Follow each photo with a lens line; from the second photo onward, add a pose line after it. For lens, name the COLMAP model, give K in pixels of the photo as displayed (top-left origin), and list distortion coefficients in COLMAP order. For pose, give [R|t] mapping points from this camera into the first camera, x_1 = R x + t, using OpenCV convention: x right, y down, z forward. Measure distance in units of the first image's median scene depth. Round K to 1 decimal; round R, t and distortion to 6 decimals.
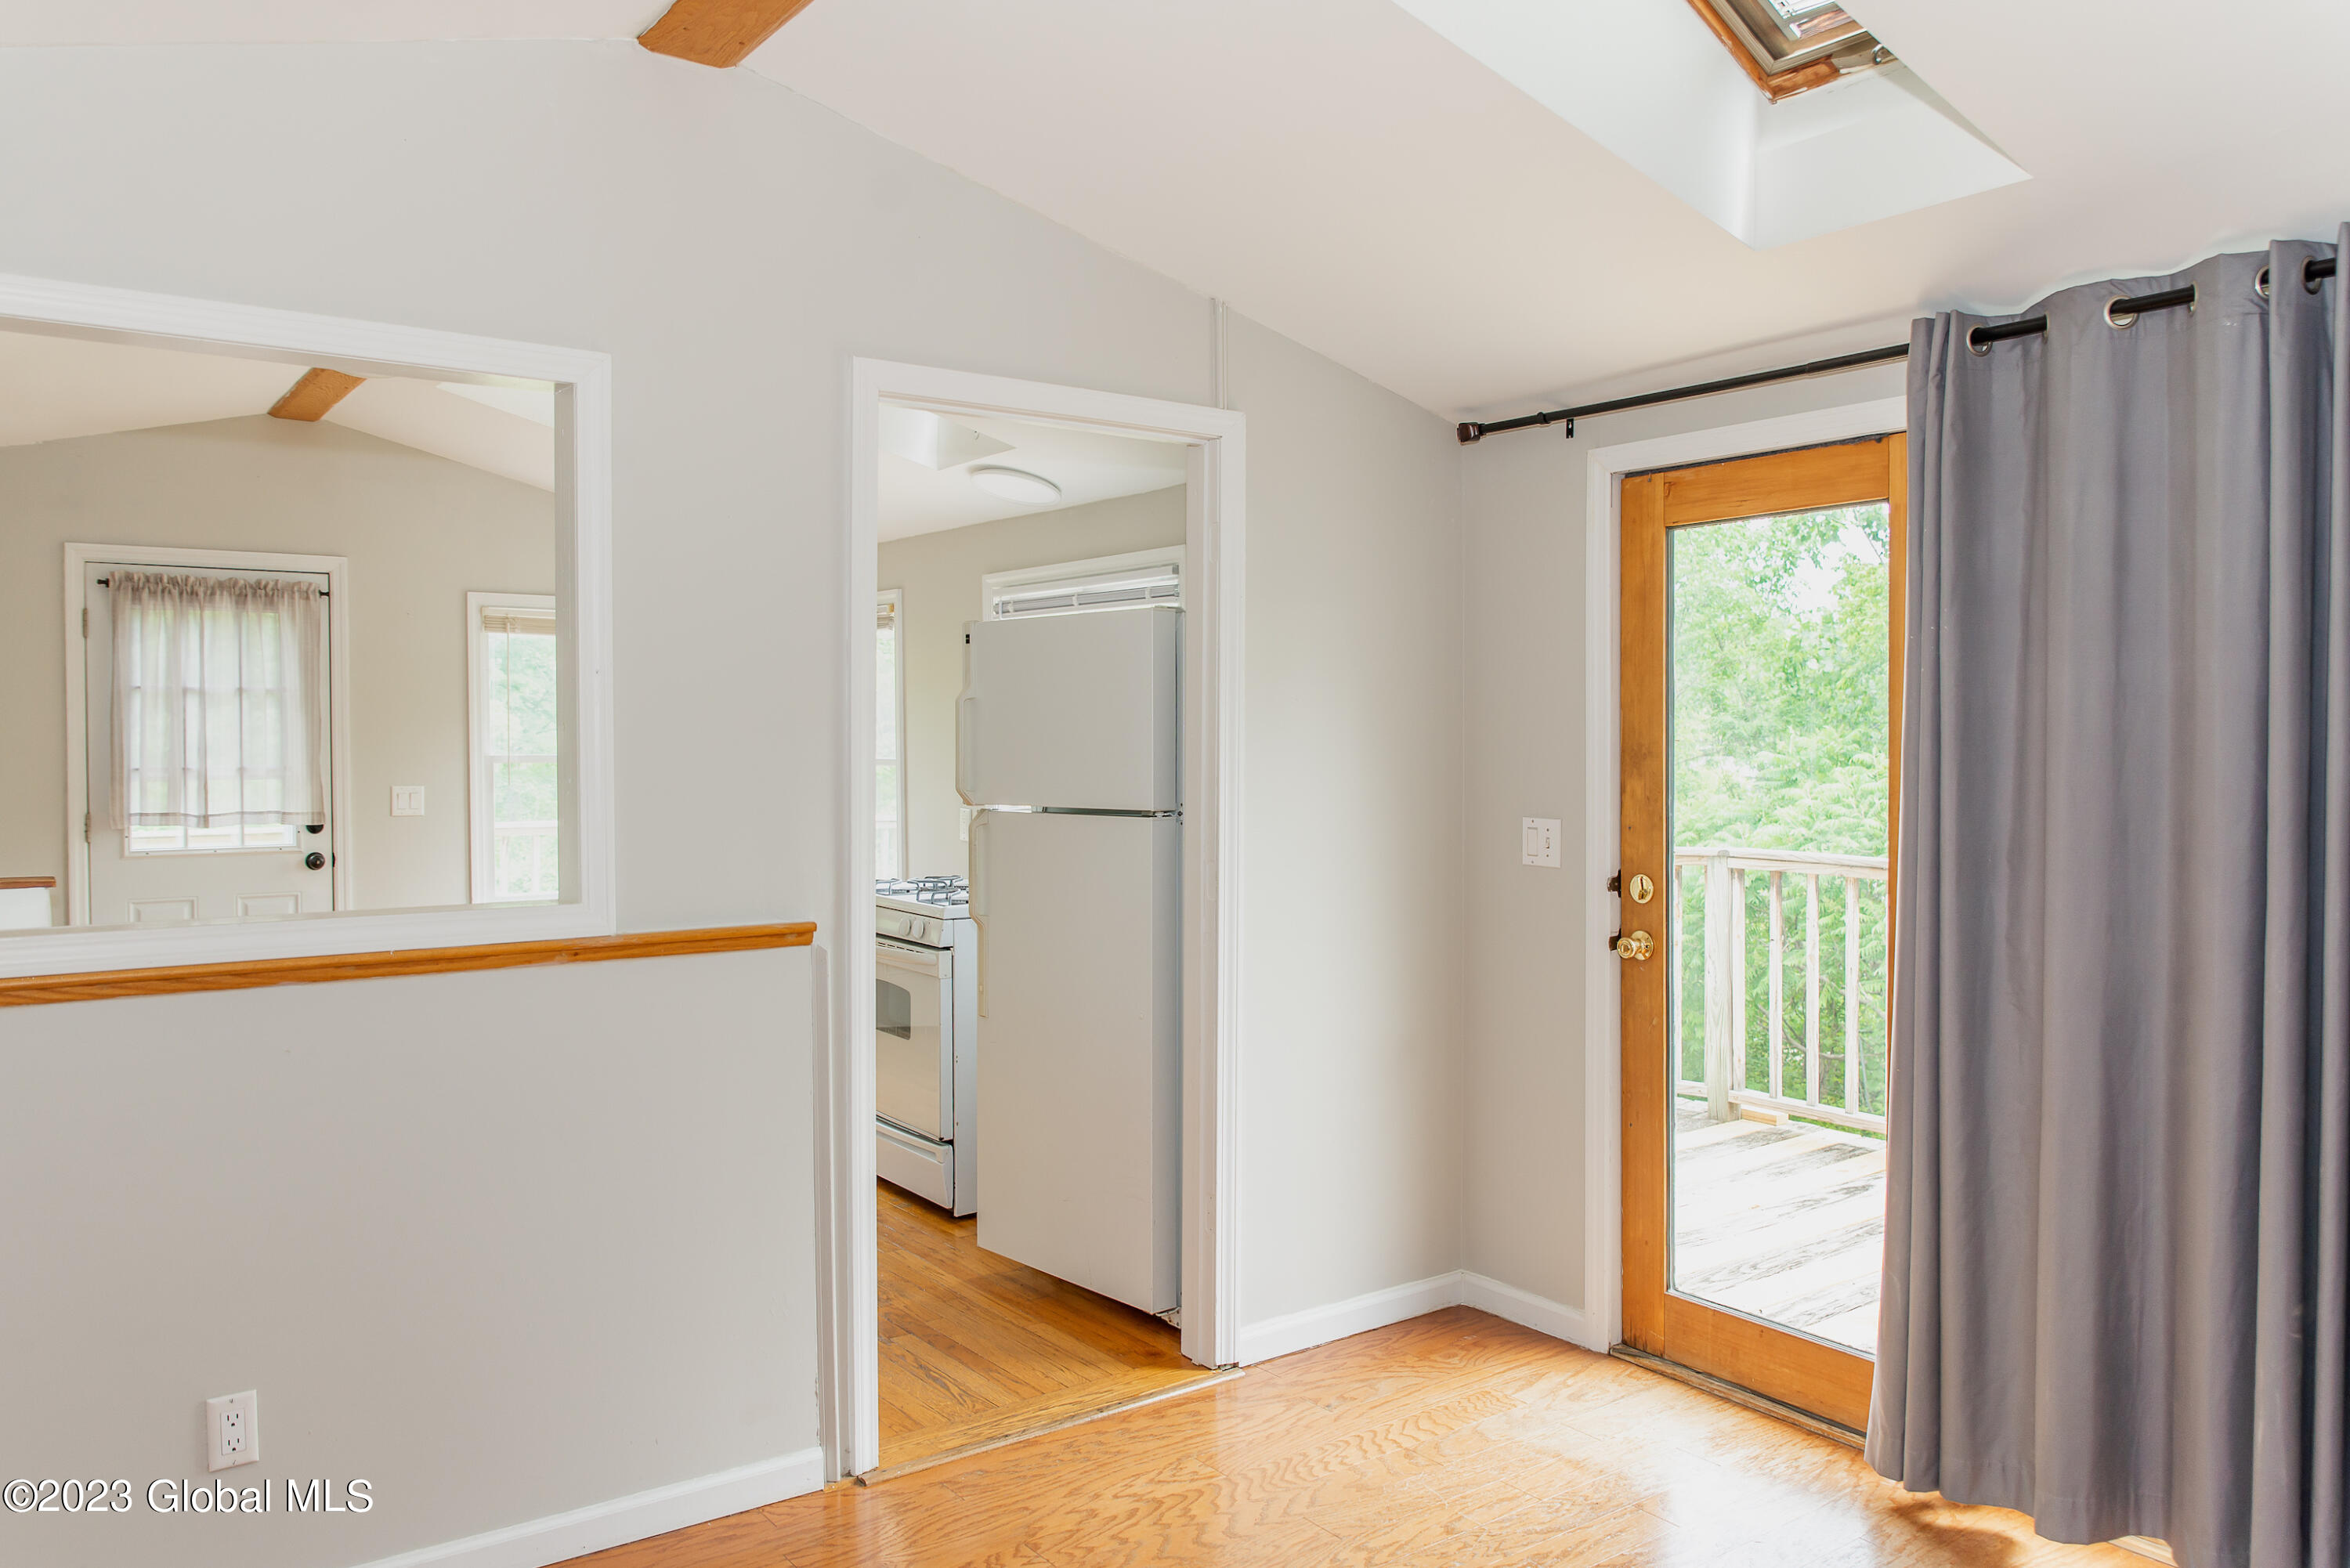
lens RADIAL K [[1705.9, 0, 1175.0], [0, 1705.9, 784.0], [0, 0, 1]] dist [0.001038, -0.000067]
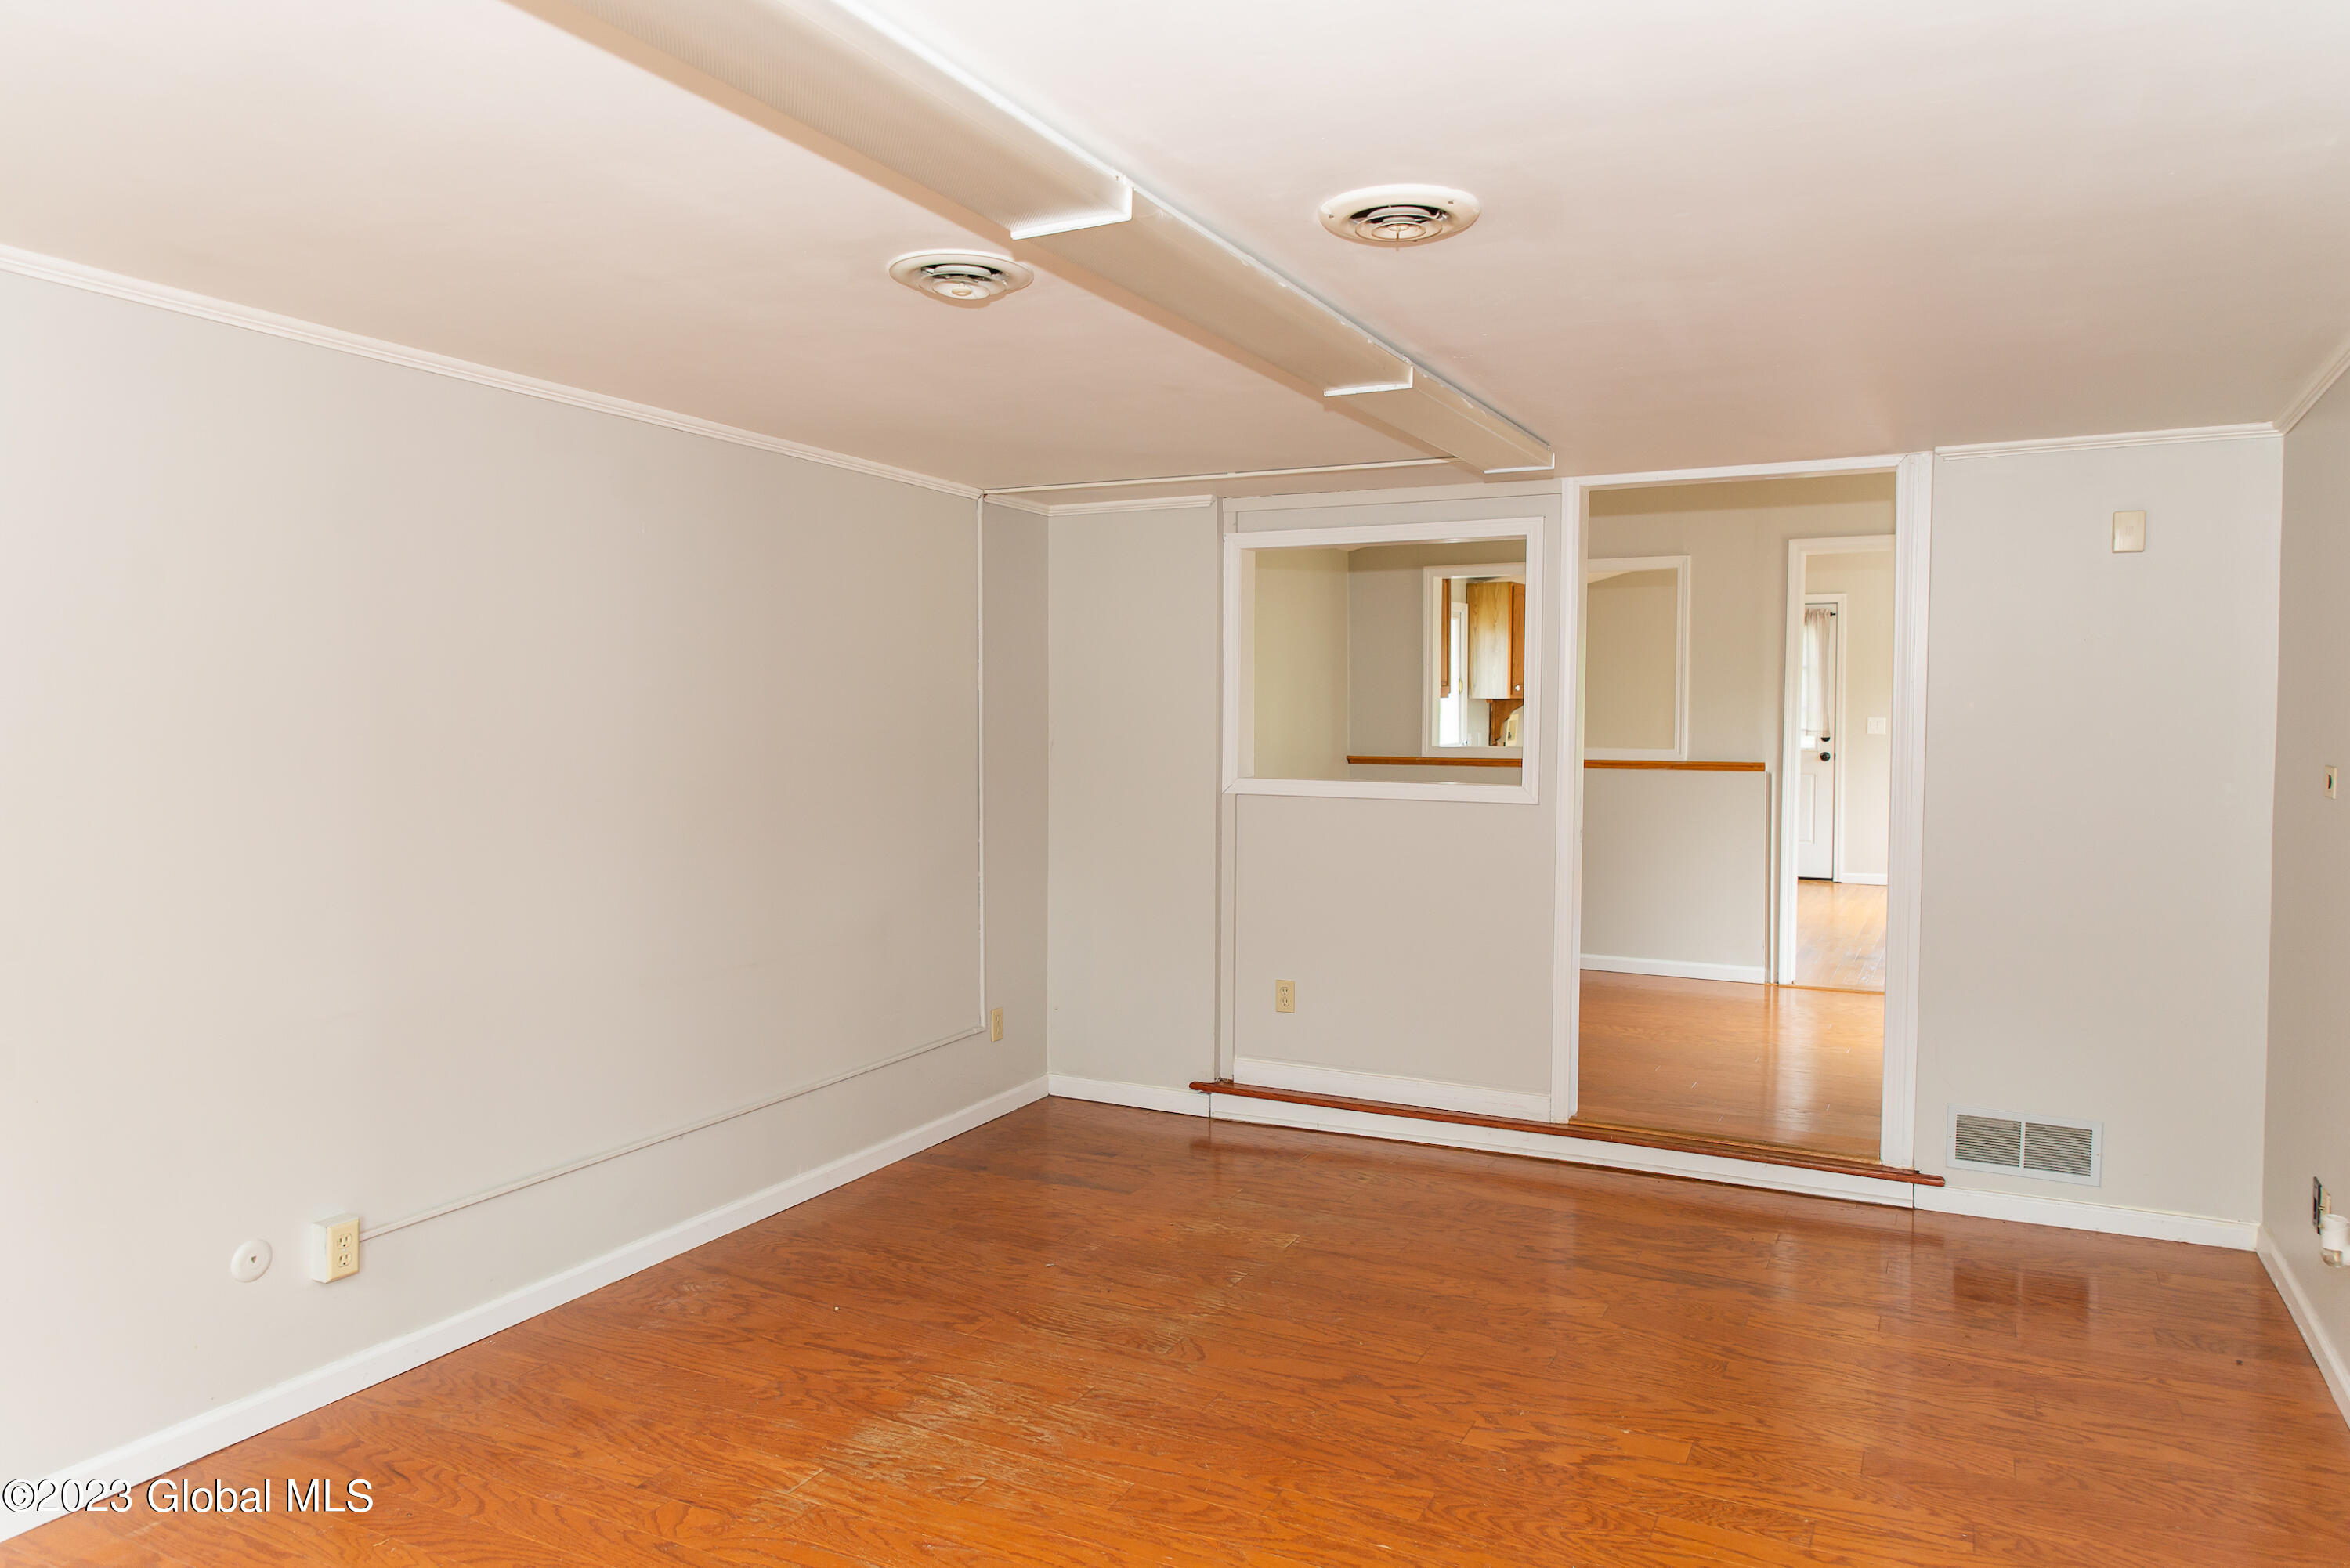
lens RADIAL K [[1560.7, 0, 1175.0], [0, 1560.7, 784.0], [0, 0, 1]] dist [-0.001833, -0.001584]
pose [[0.437842, 0.047570, -0.897792, 0.741055], [-0.018426, 0.998864, 0.043939, 0.013242], [0.898863, -0.002696, 0.438222, -0.406984]]
